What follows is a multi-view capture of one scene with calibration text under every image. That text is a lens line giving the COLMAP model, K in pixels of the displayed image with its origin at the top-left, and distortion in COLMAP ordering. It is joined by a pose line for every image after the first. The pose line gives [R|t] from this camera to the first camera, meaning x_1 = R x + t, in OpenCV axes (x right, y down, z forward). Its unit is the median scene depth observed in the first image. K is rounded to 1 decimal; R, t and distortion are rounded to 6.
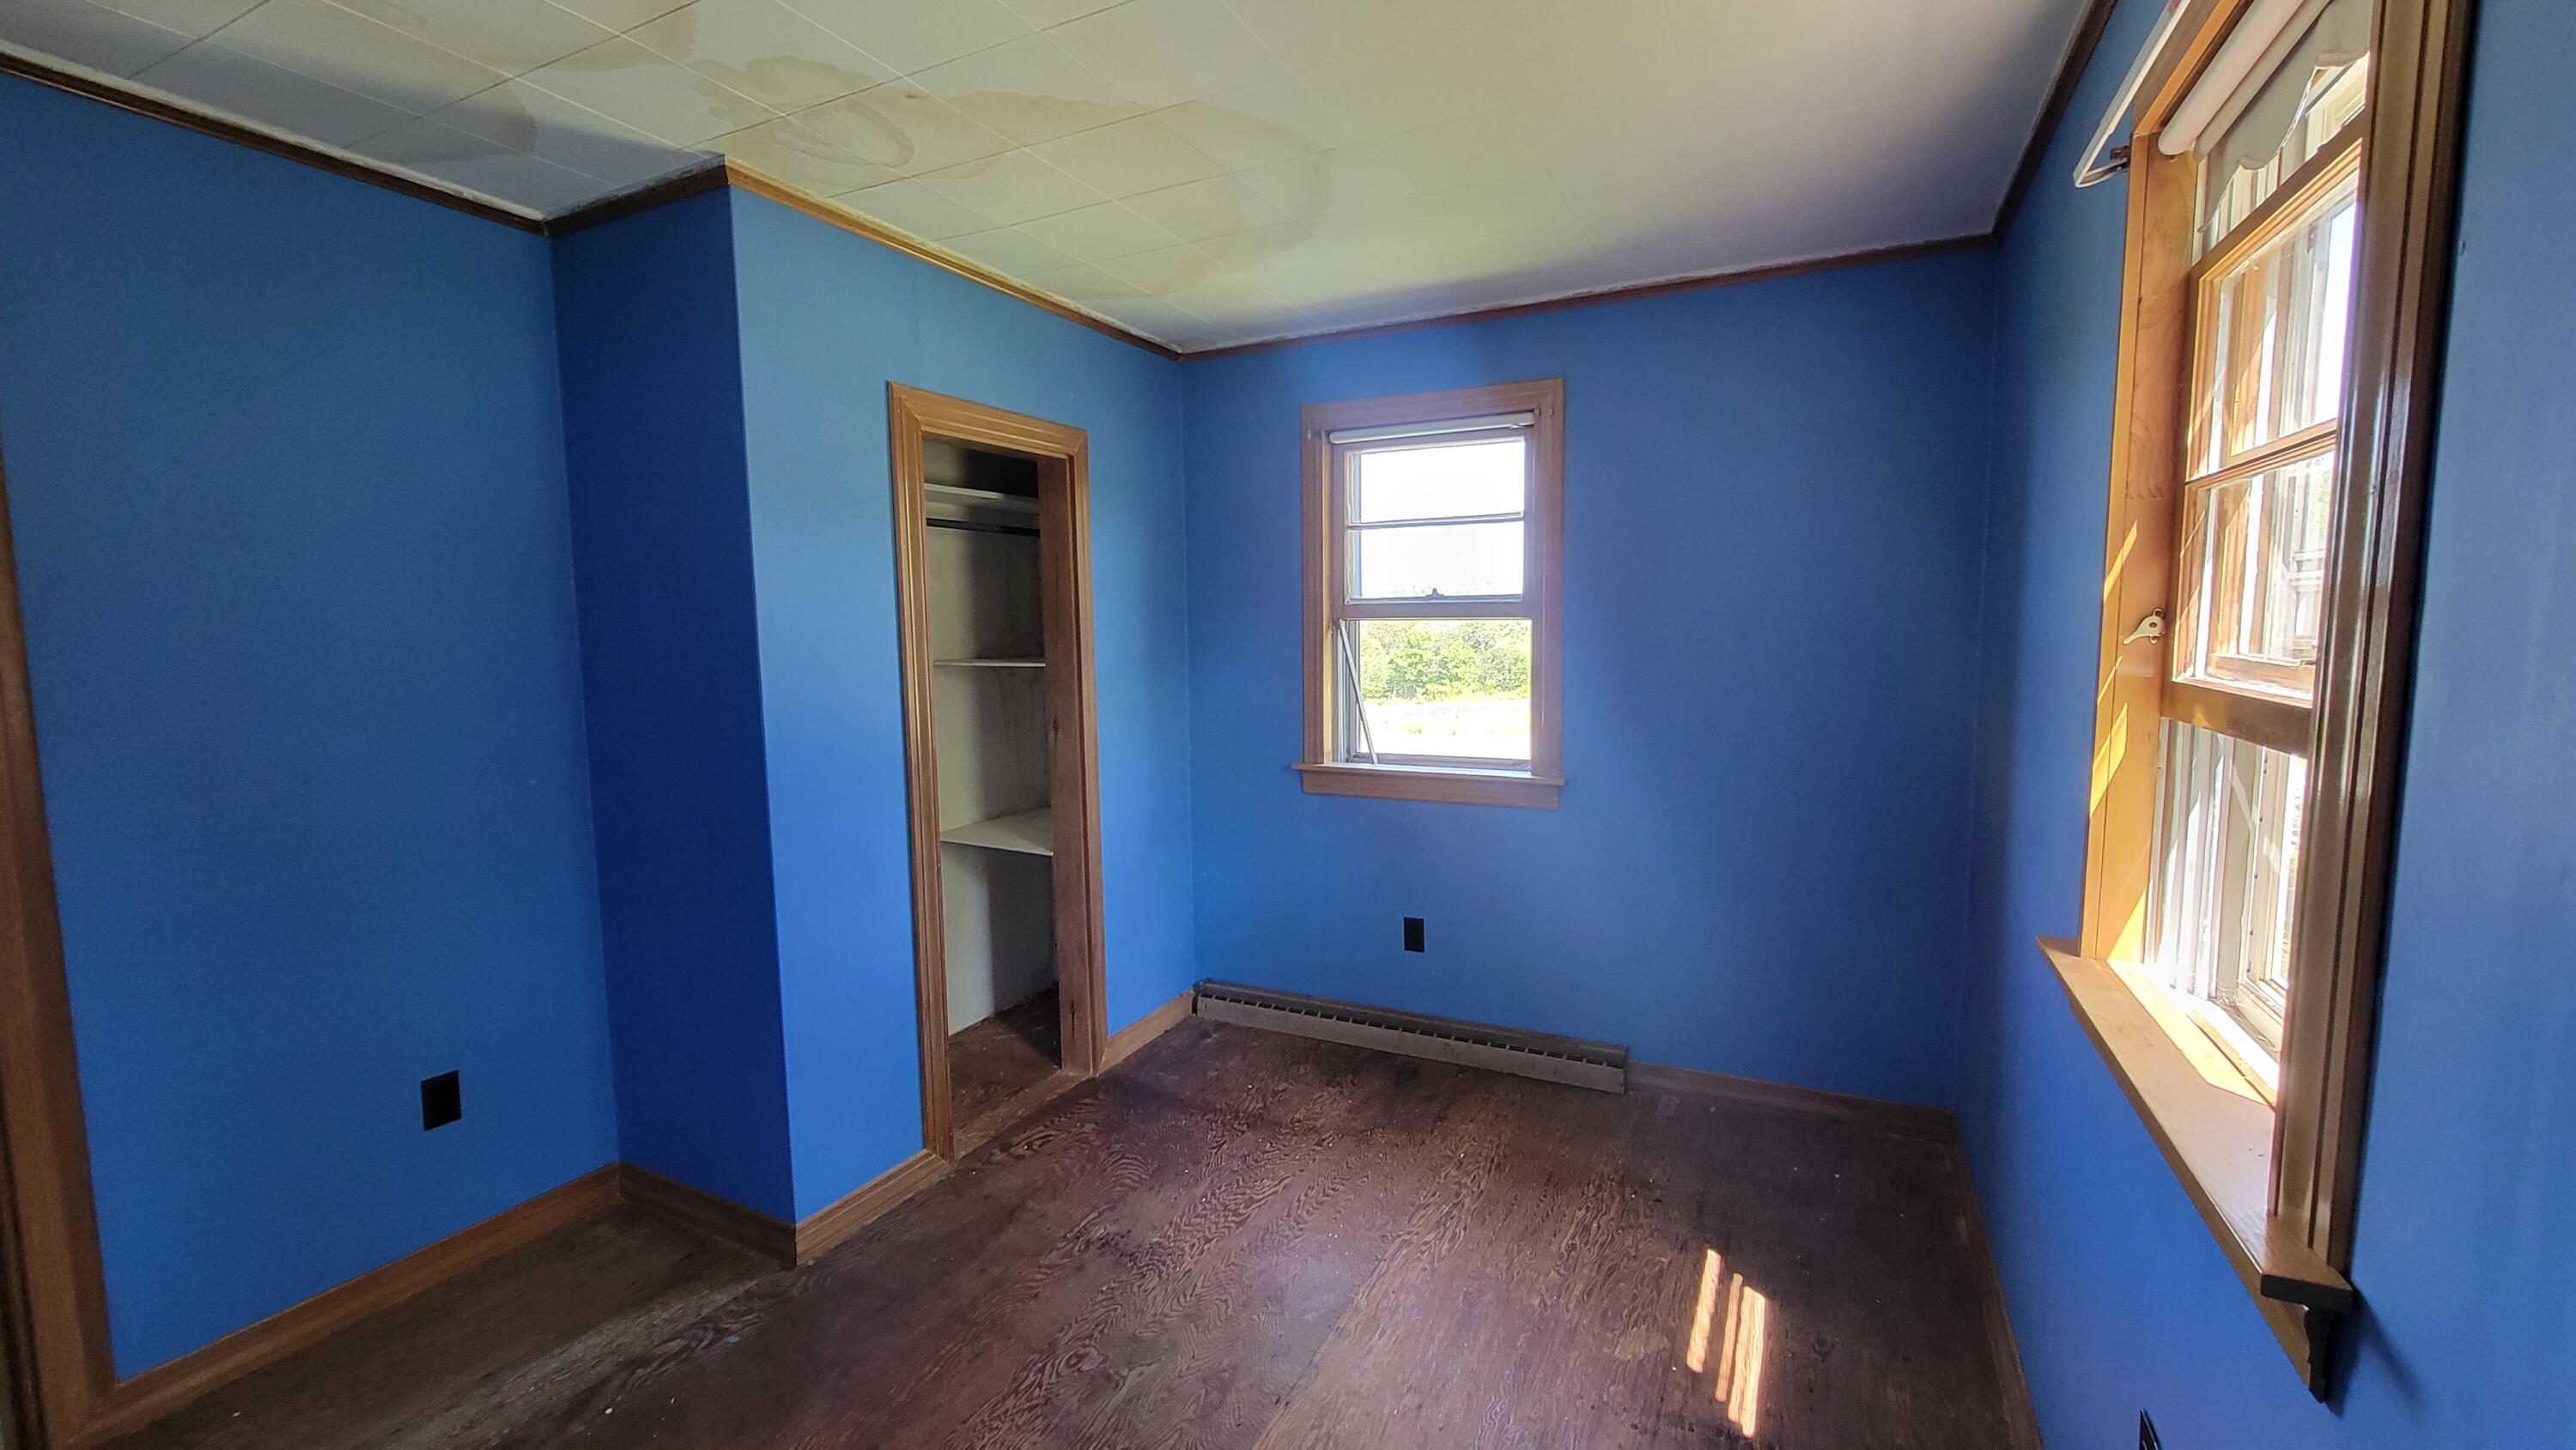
lens RADIAL K [[1043.6, 0, 1290.4], [0, 1043.6, 729.5], [0, 0, 1]] dist [0.001365, 0.000102]
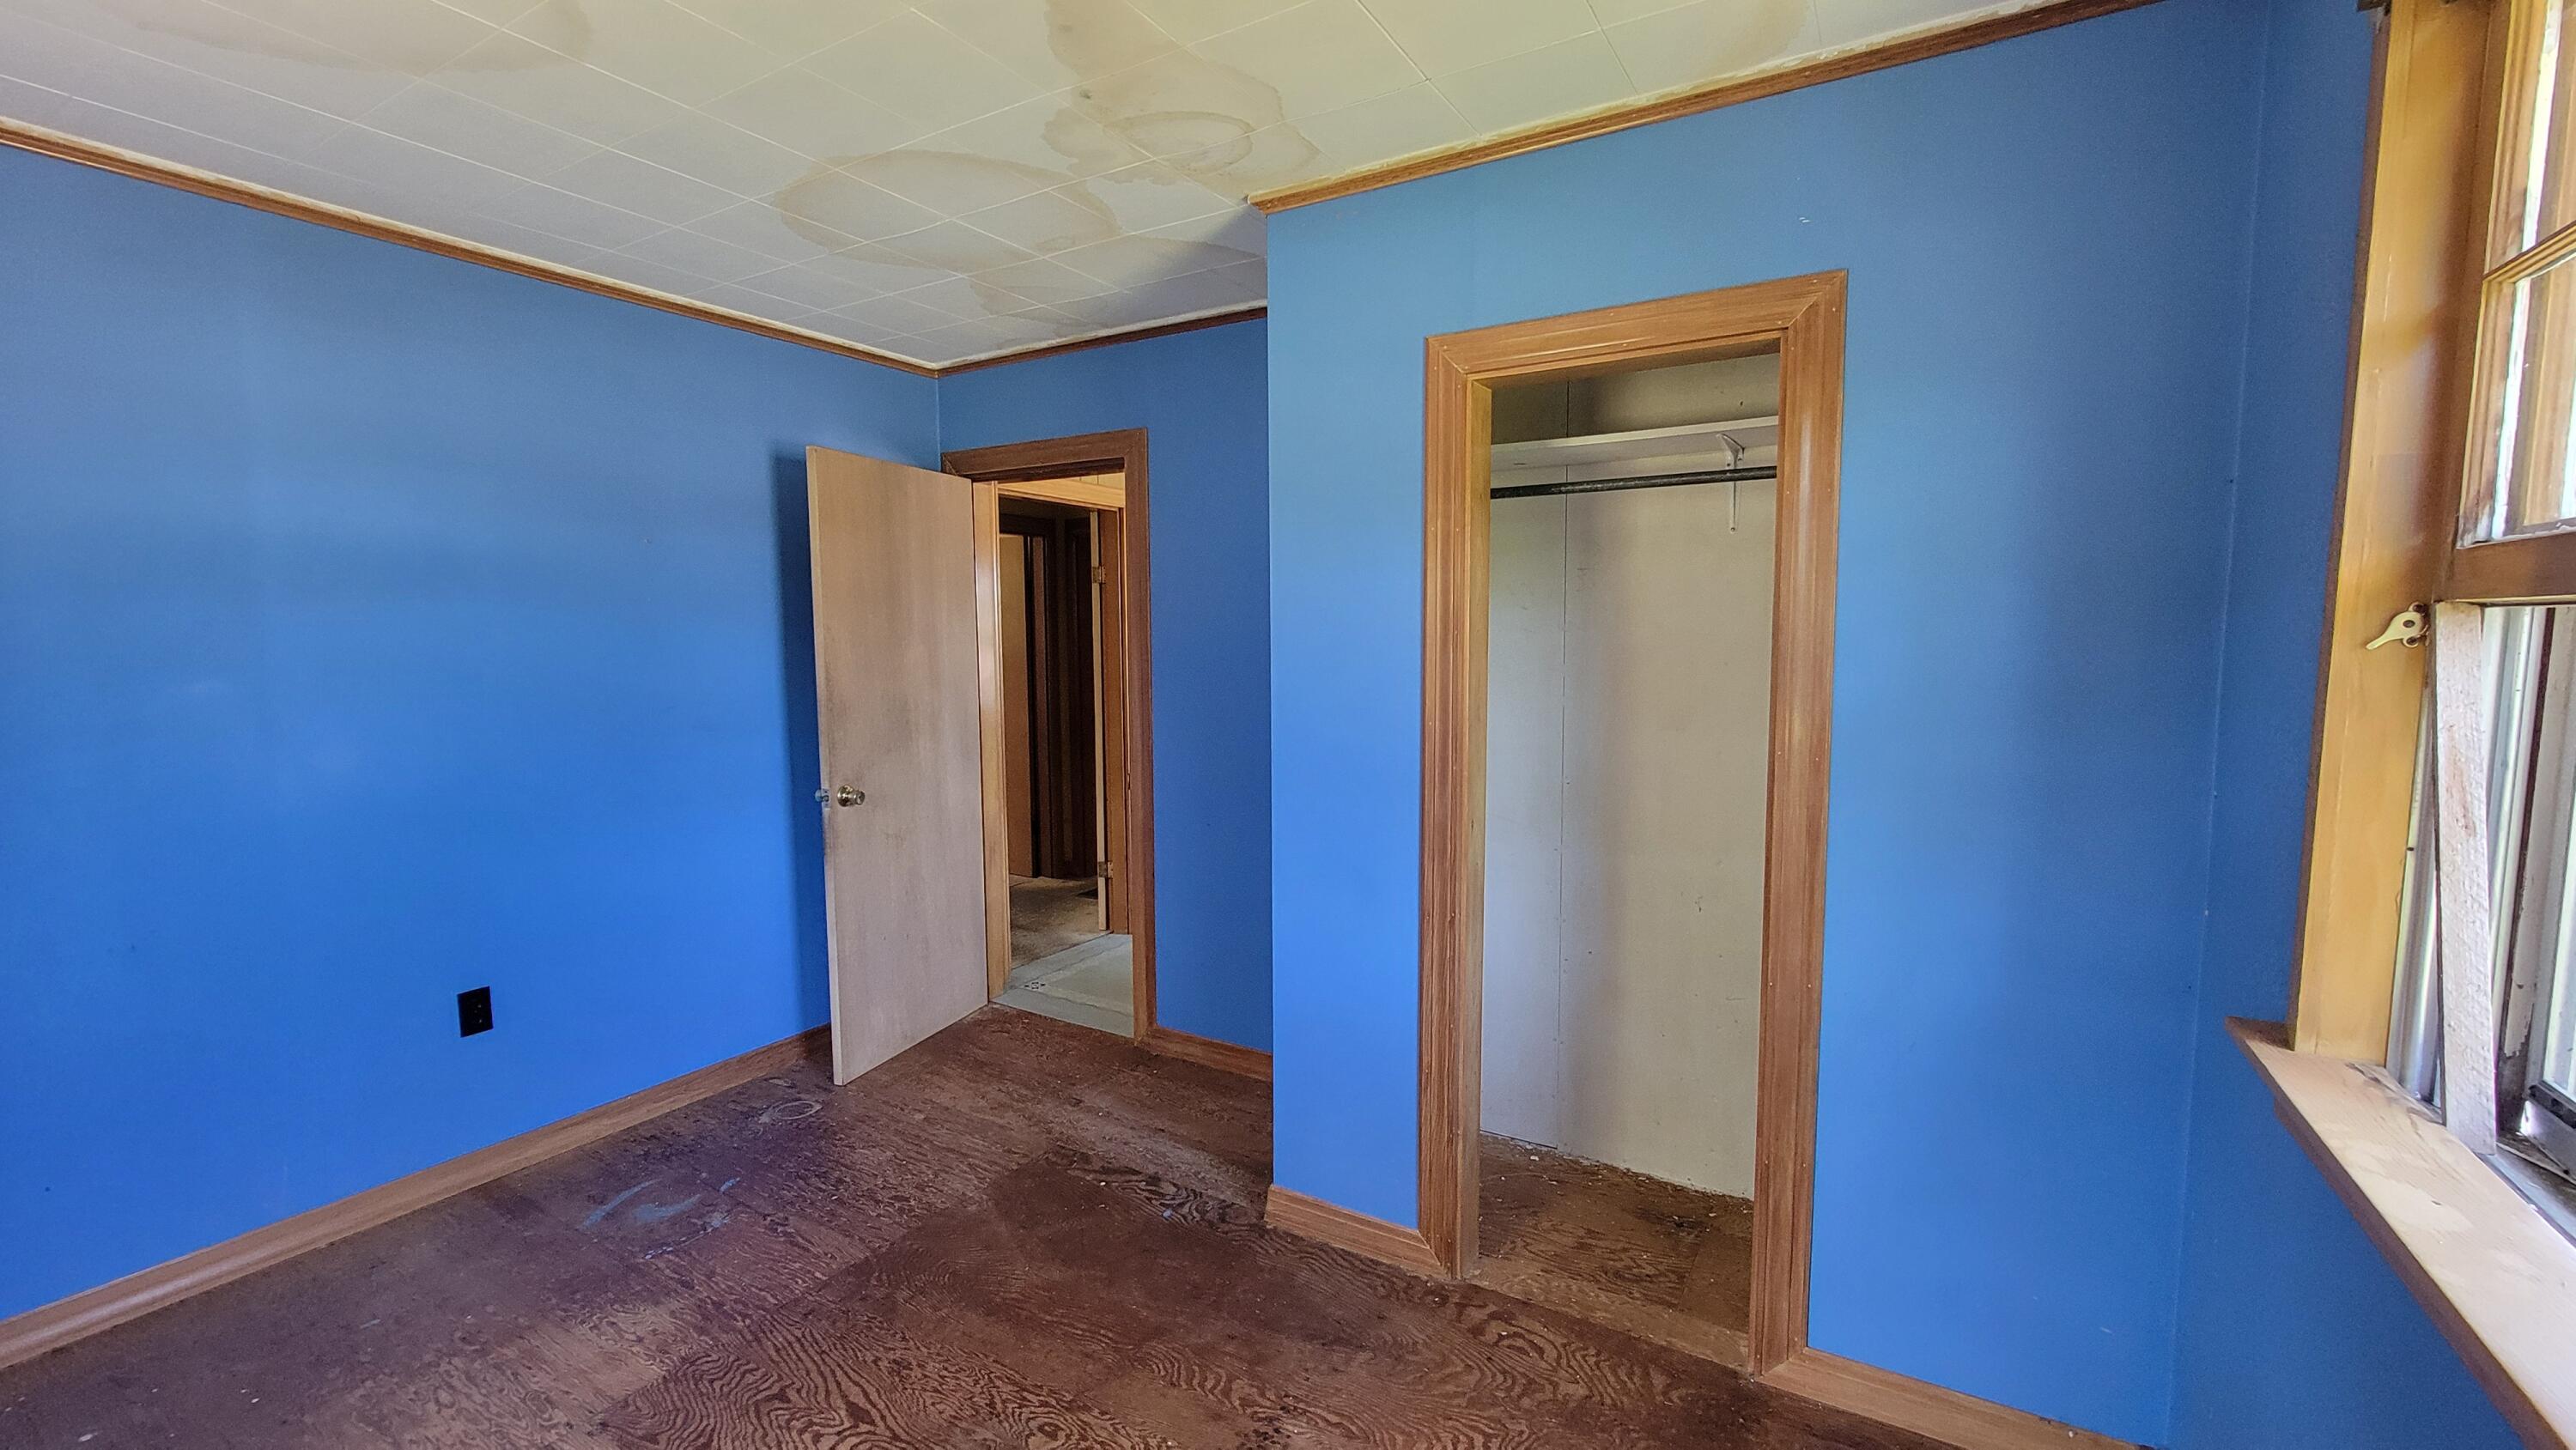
lens RADIAL K [[1043.6, 0, 1288.6], [0, 1043.6, 727.6], [0, 0, 1]] dist [0.001365, 0.000102]
pose [[-0.065449, 0.107053, -0.992097, 0.514541], [-0.092081, 0.989338, 0.112830, -0.106282], [0.993598, 0.098738, -0.054893, 0.988338]]
